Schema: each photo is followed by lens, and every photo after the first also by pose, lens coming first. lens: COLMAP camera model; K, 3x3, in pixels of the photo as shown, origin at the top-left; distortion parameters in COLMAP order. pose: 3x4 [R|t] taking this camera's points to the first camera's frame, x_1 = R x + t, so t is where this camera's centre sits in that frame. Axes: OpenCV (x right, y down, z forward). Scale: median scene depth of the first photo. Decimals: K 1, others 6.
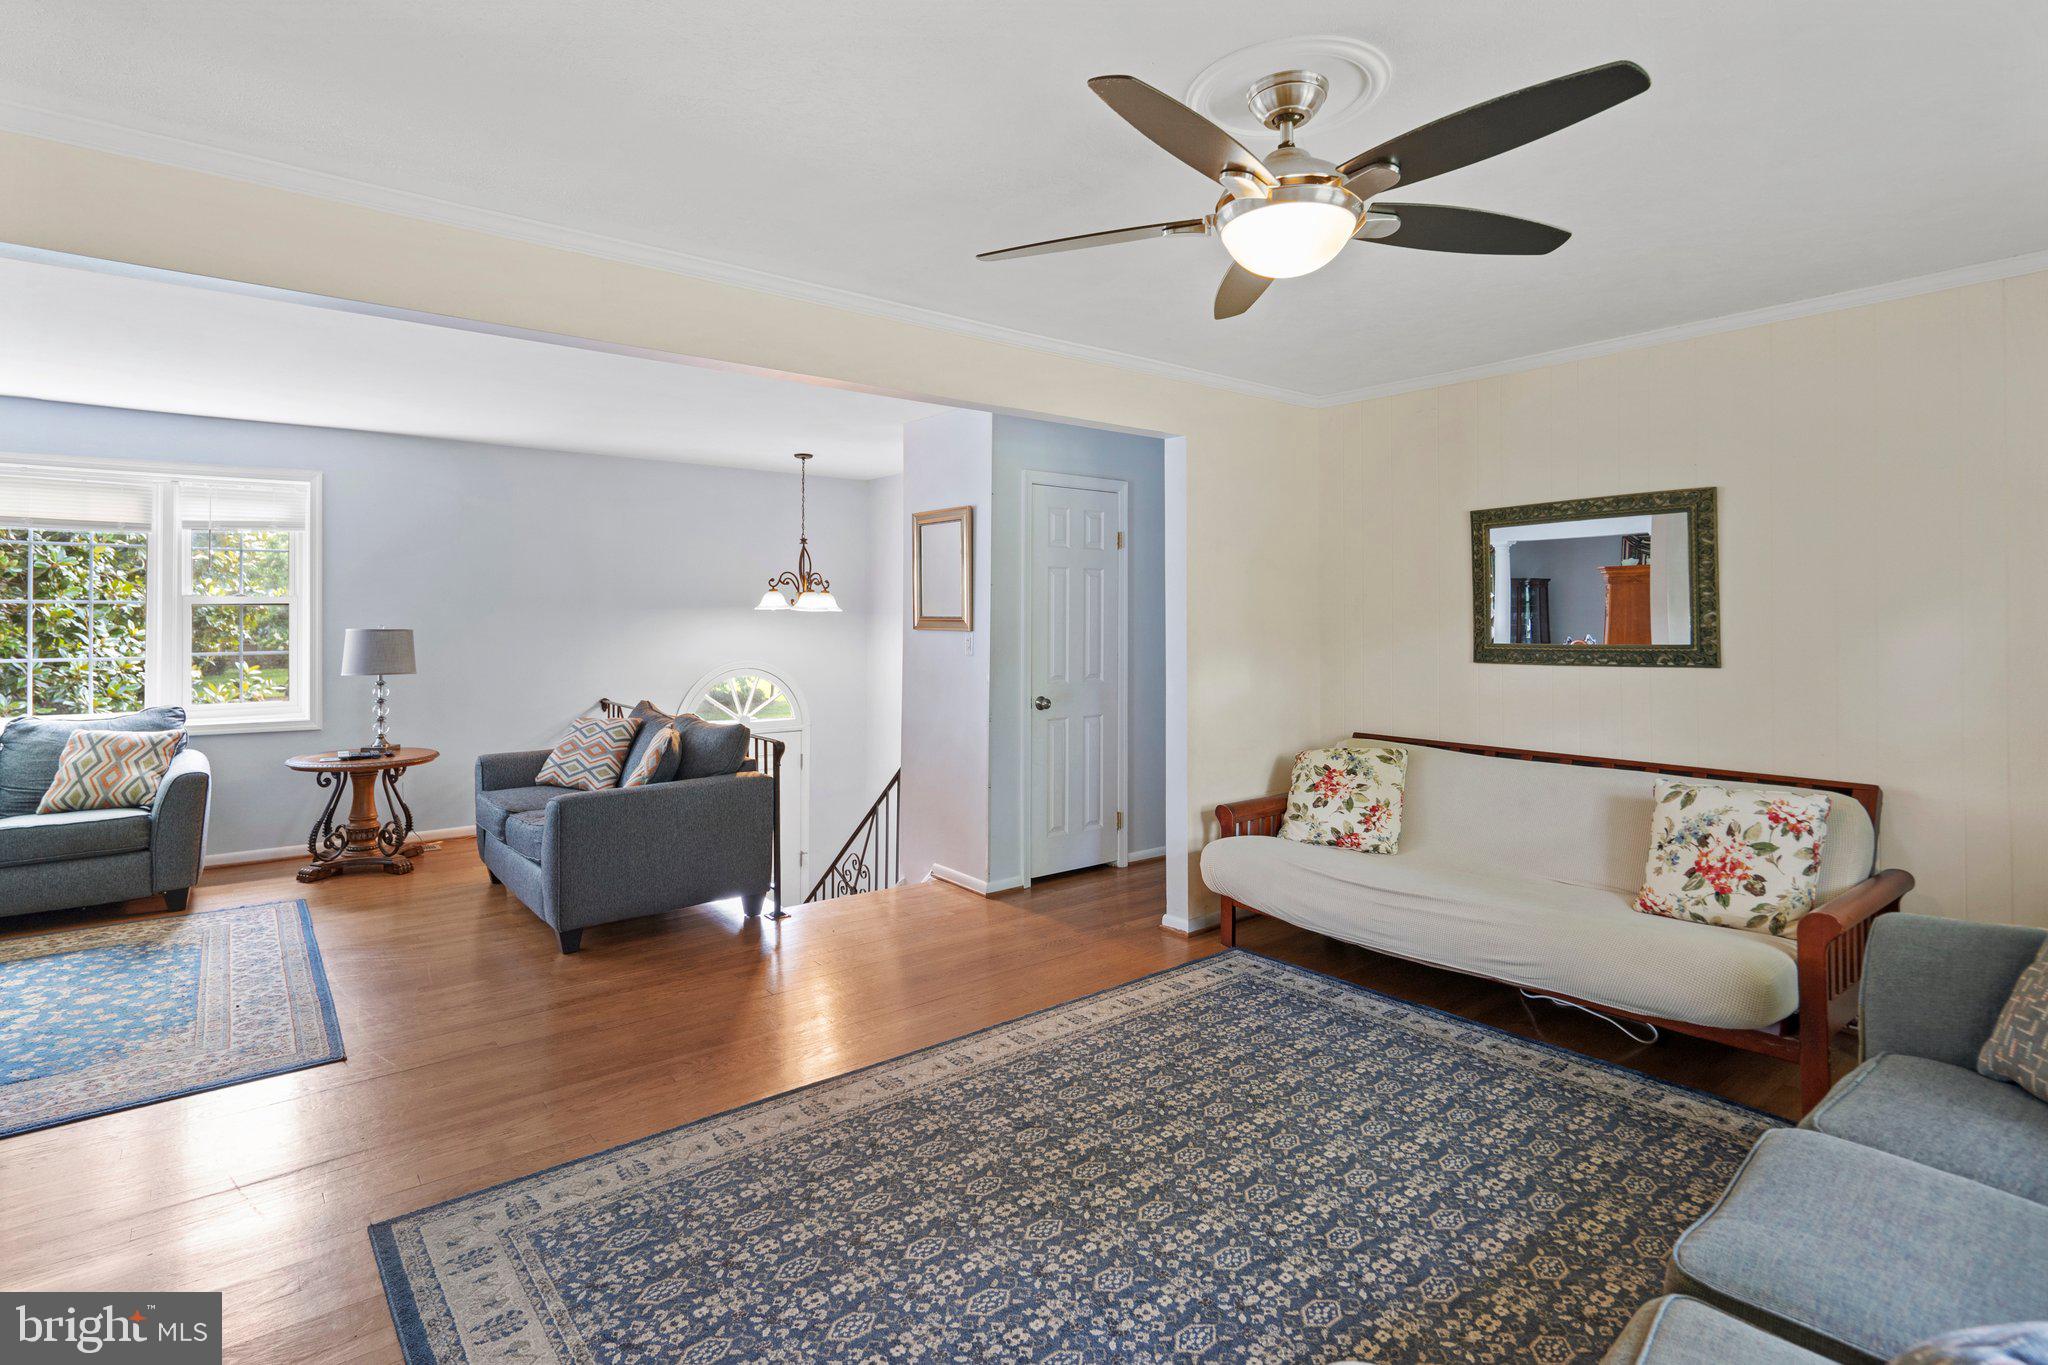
lens RADIAL K [[1003.6, 0, 1017.9], [0, 1003.6, 609.4], [0, 0, 1]] dist [-0.000280, 0.000359]
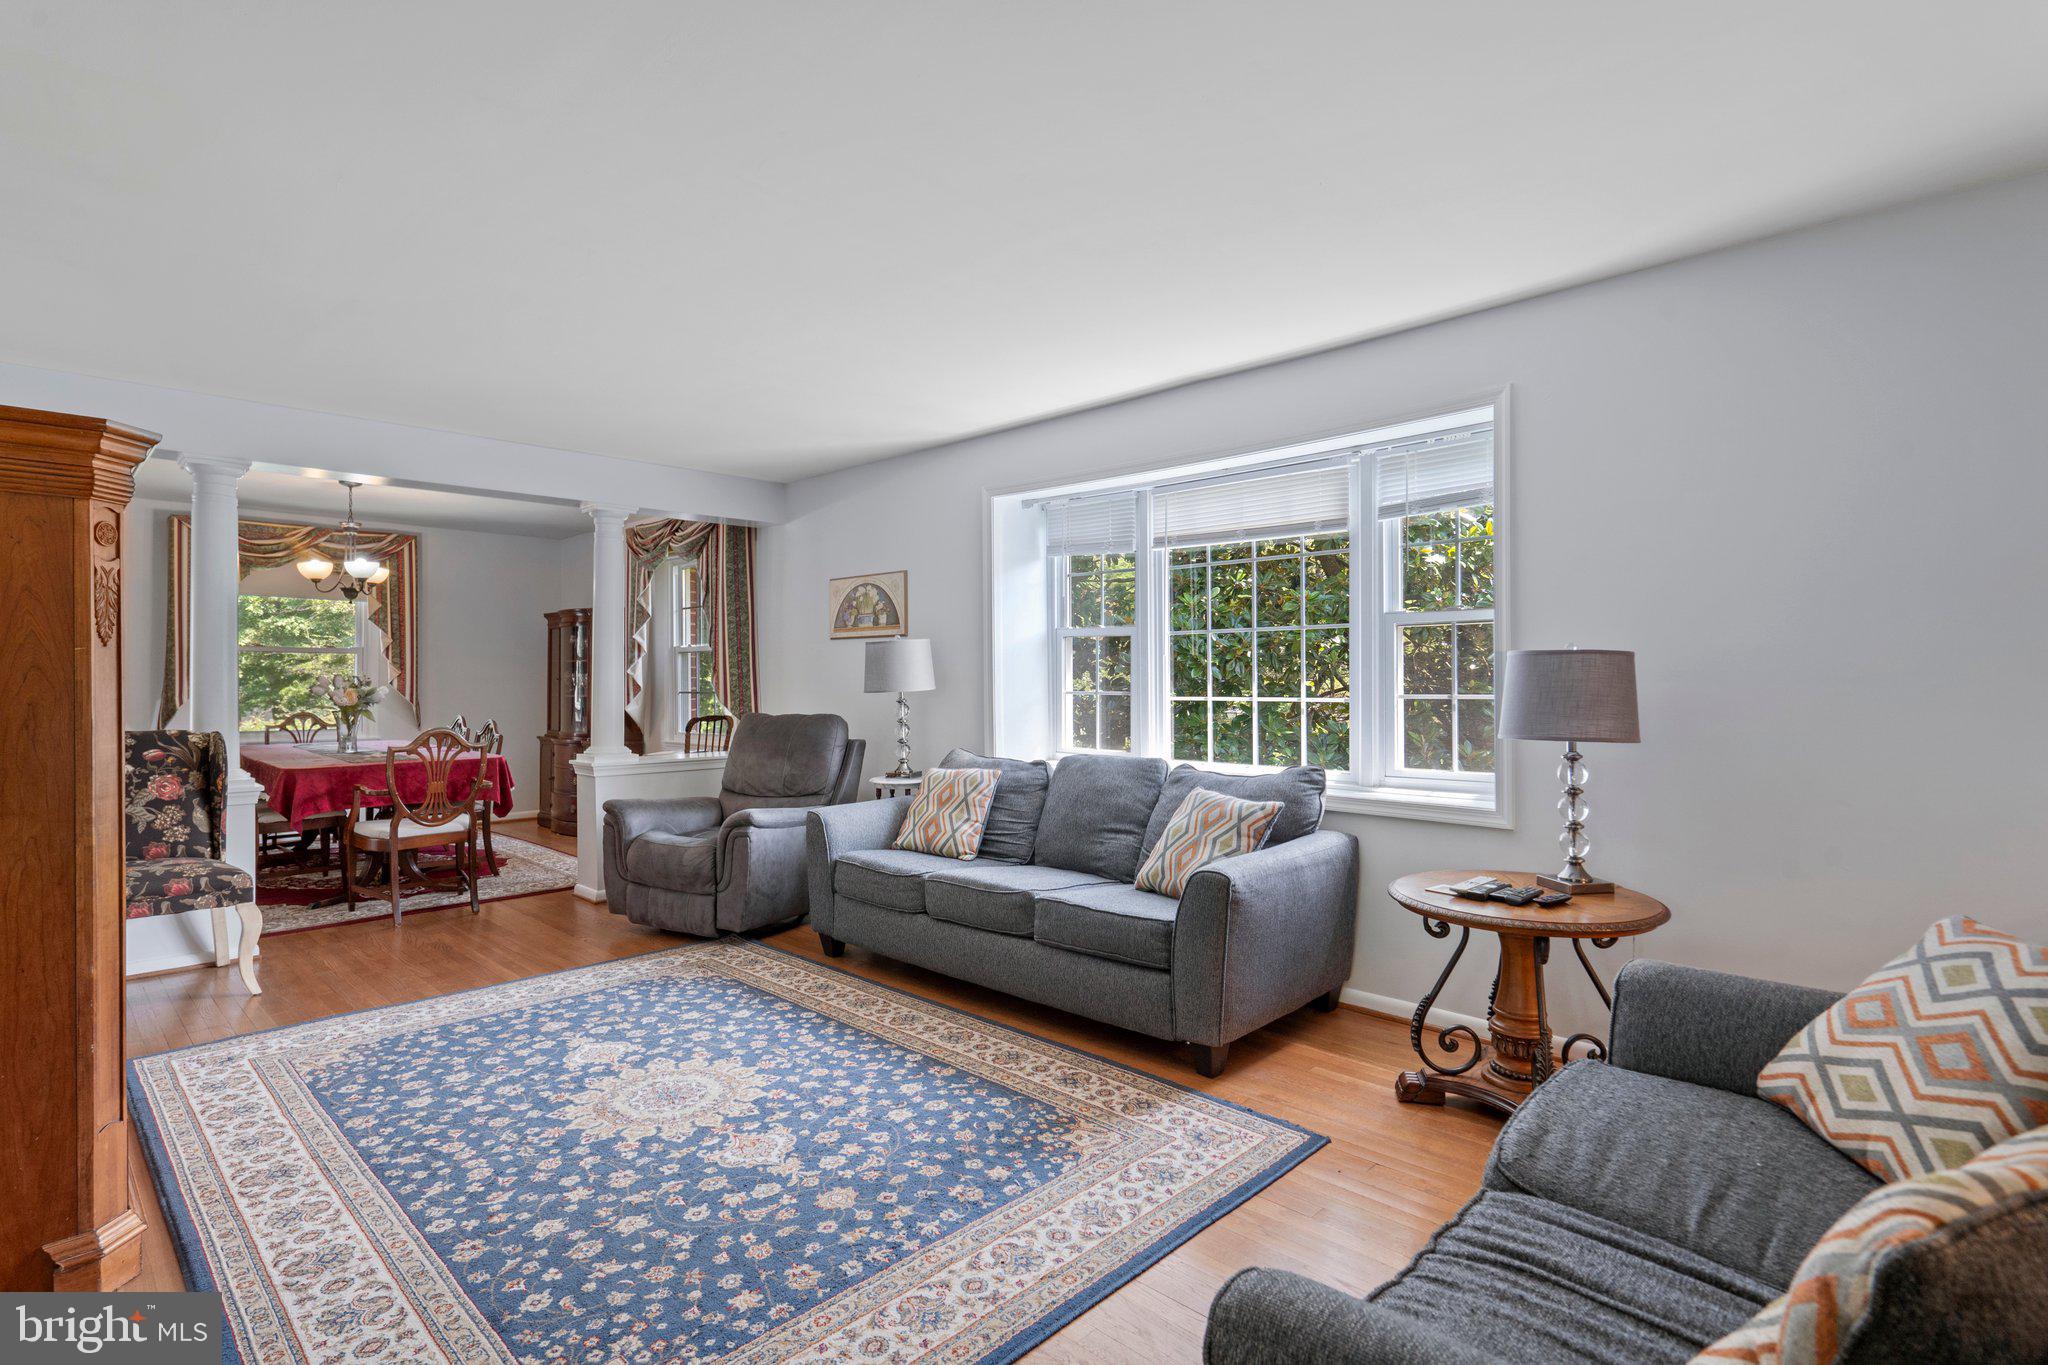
lens RADIAL K [[992.7, 0, 1024.0], [0, 992.7, 682.5], [0, 0, 1]] dist [-0.001456, 0.000179]
pose [[0.132065, 0.001286, -0.991240, -0.287387], [0.004336, 0.999989, 0.001875, 0.056349], [0.991232, -0.004545, 0.132058, 1.107679]]
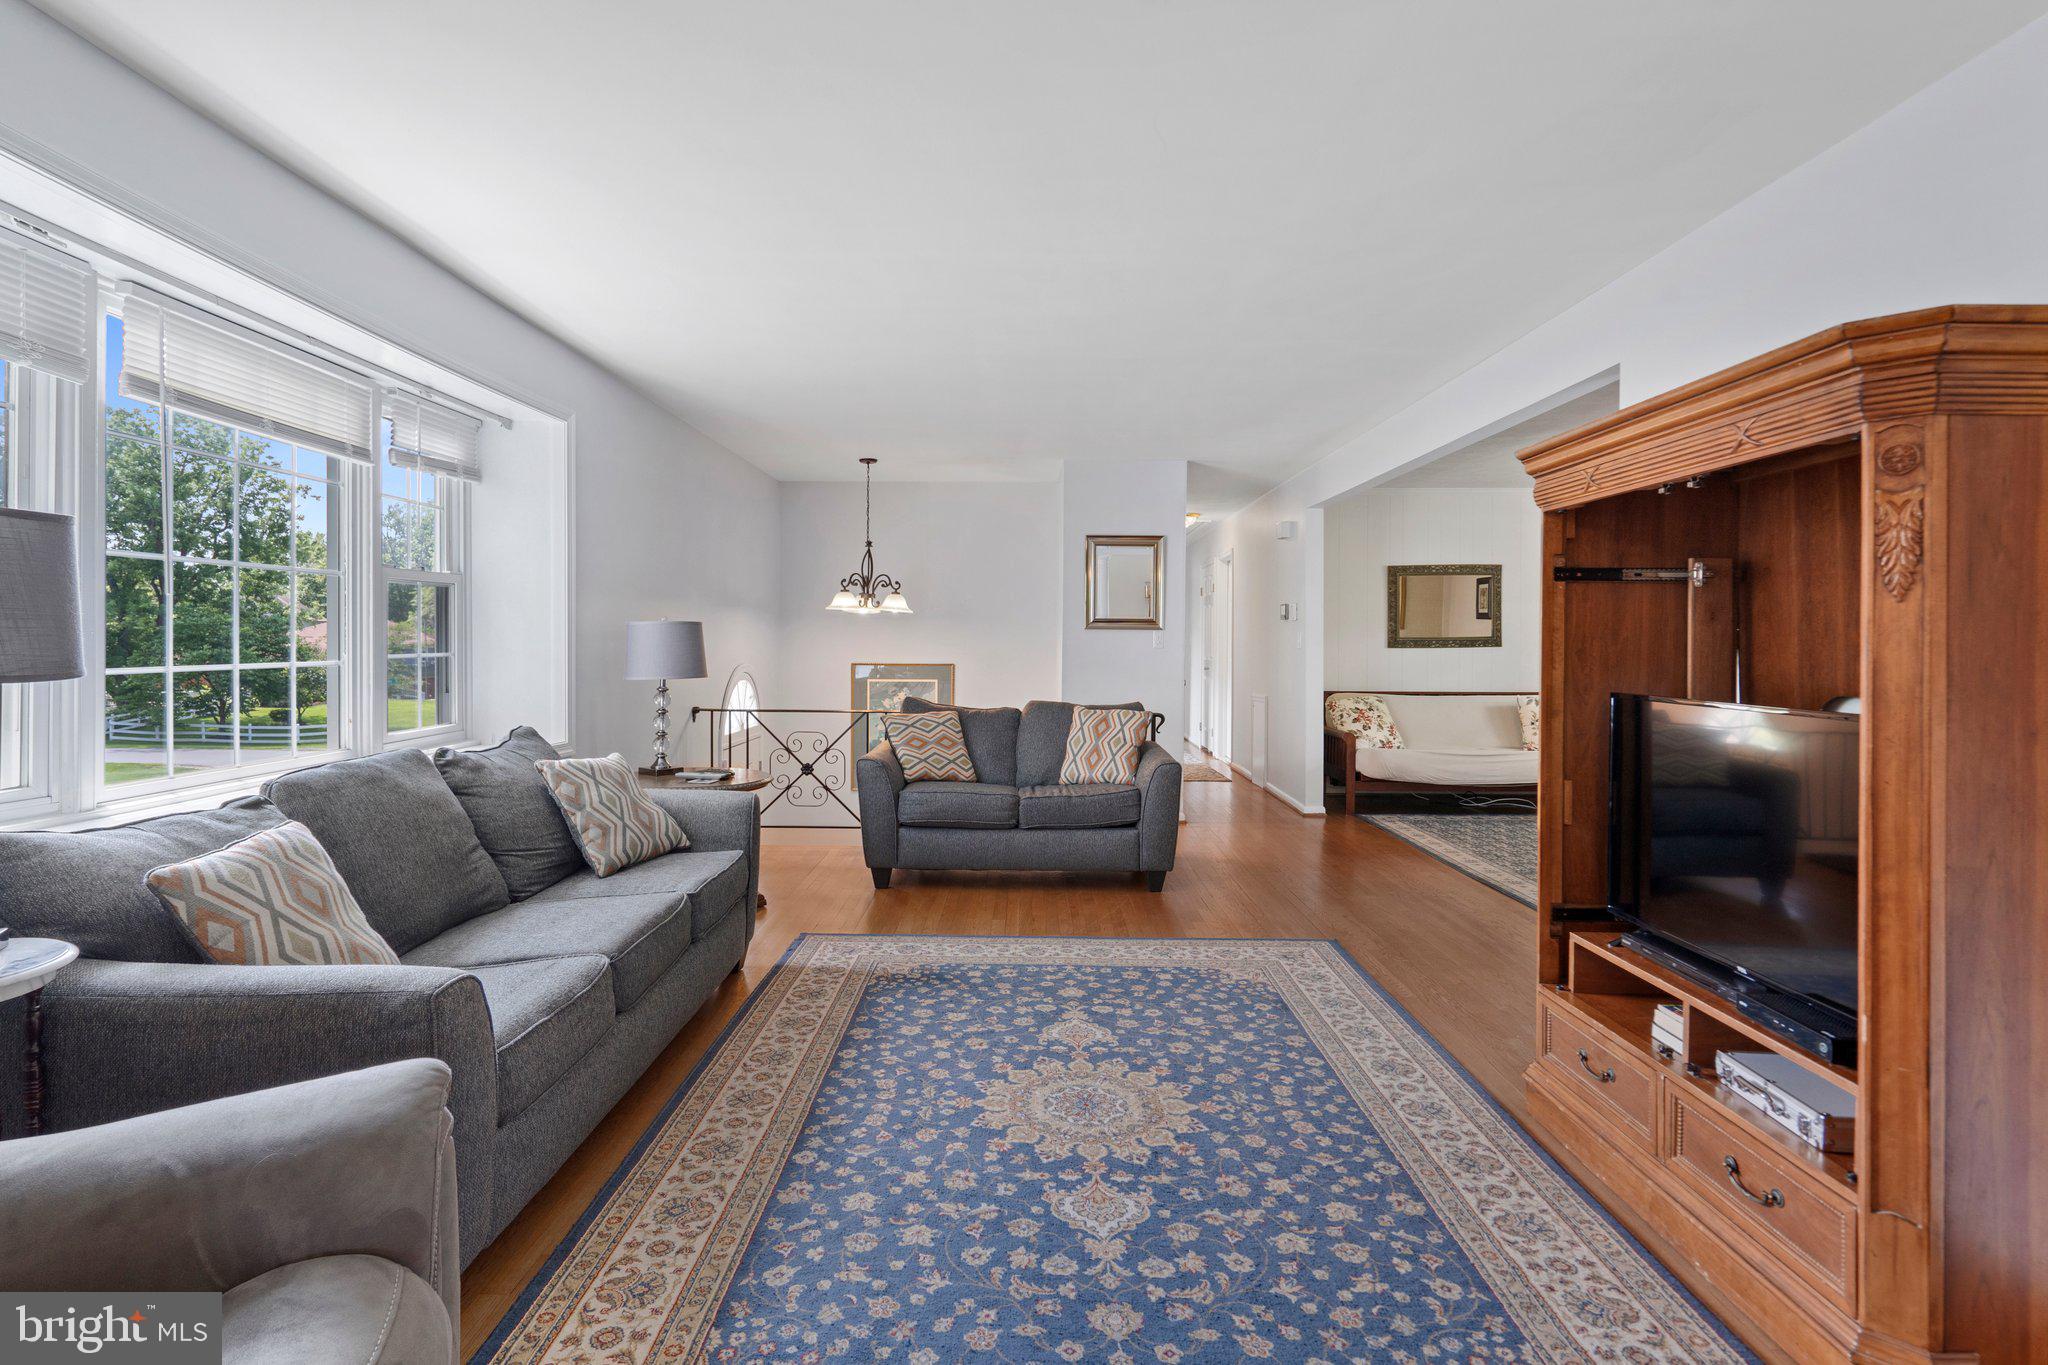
lens RADIAL K [[1007.2, 0, 1025.7], [0, 1007.2, 640.8], [0, 0, 1]] dist [0.000943, 0.000419]
pose [[0.622949, 0.002440, 0.782259, -1.820536], [-0.007303, 0.999970, 0.002697, 0.052909], [-0.782228, -0.007393, 0.622948, 0.467062]]
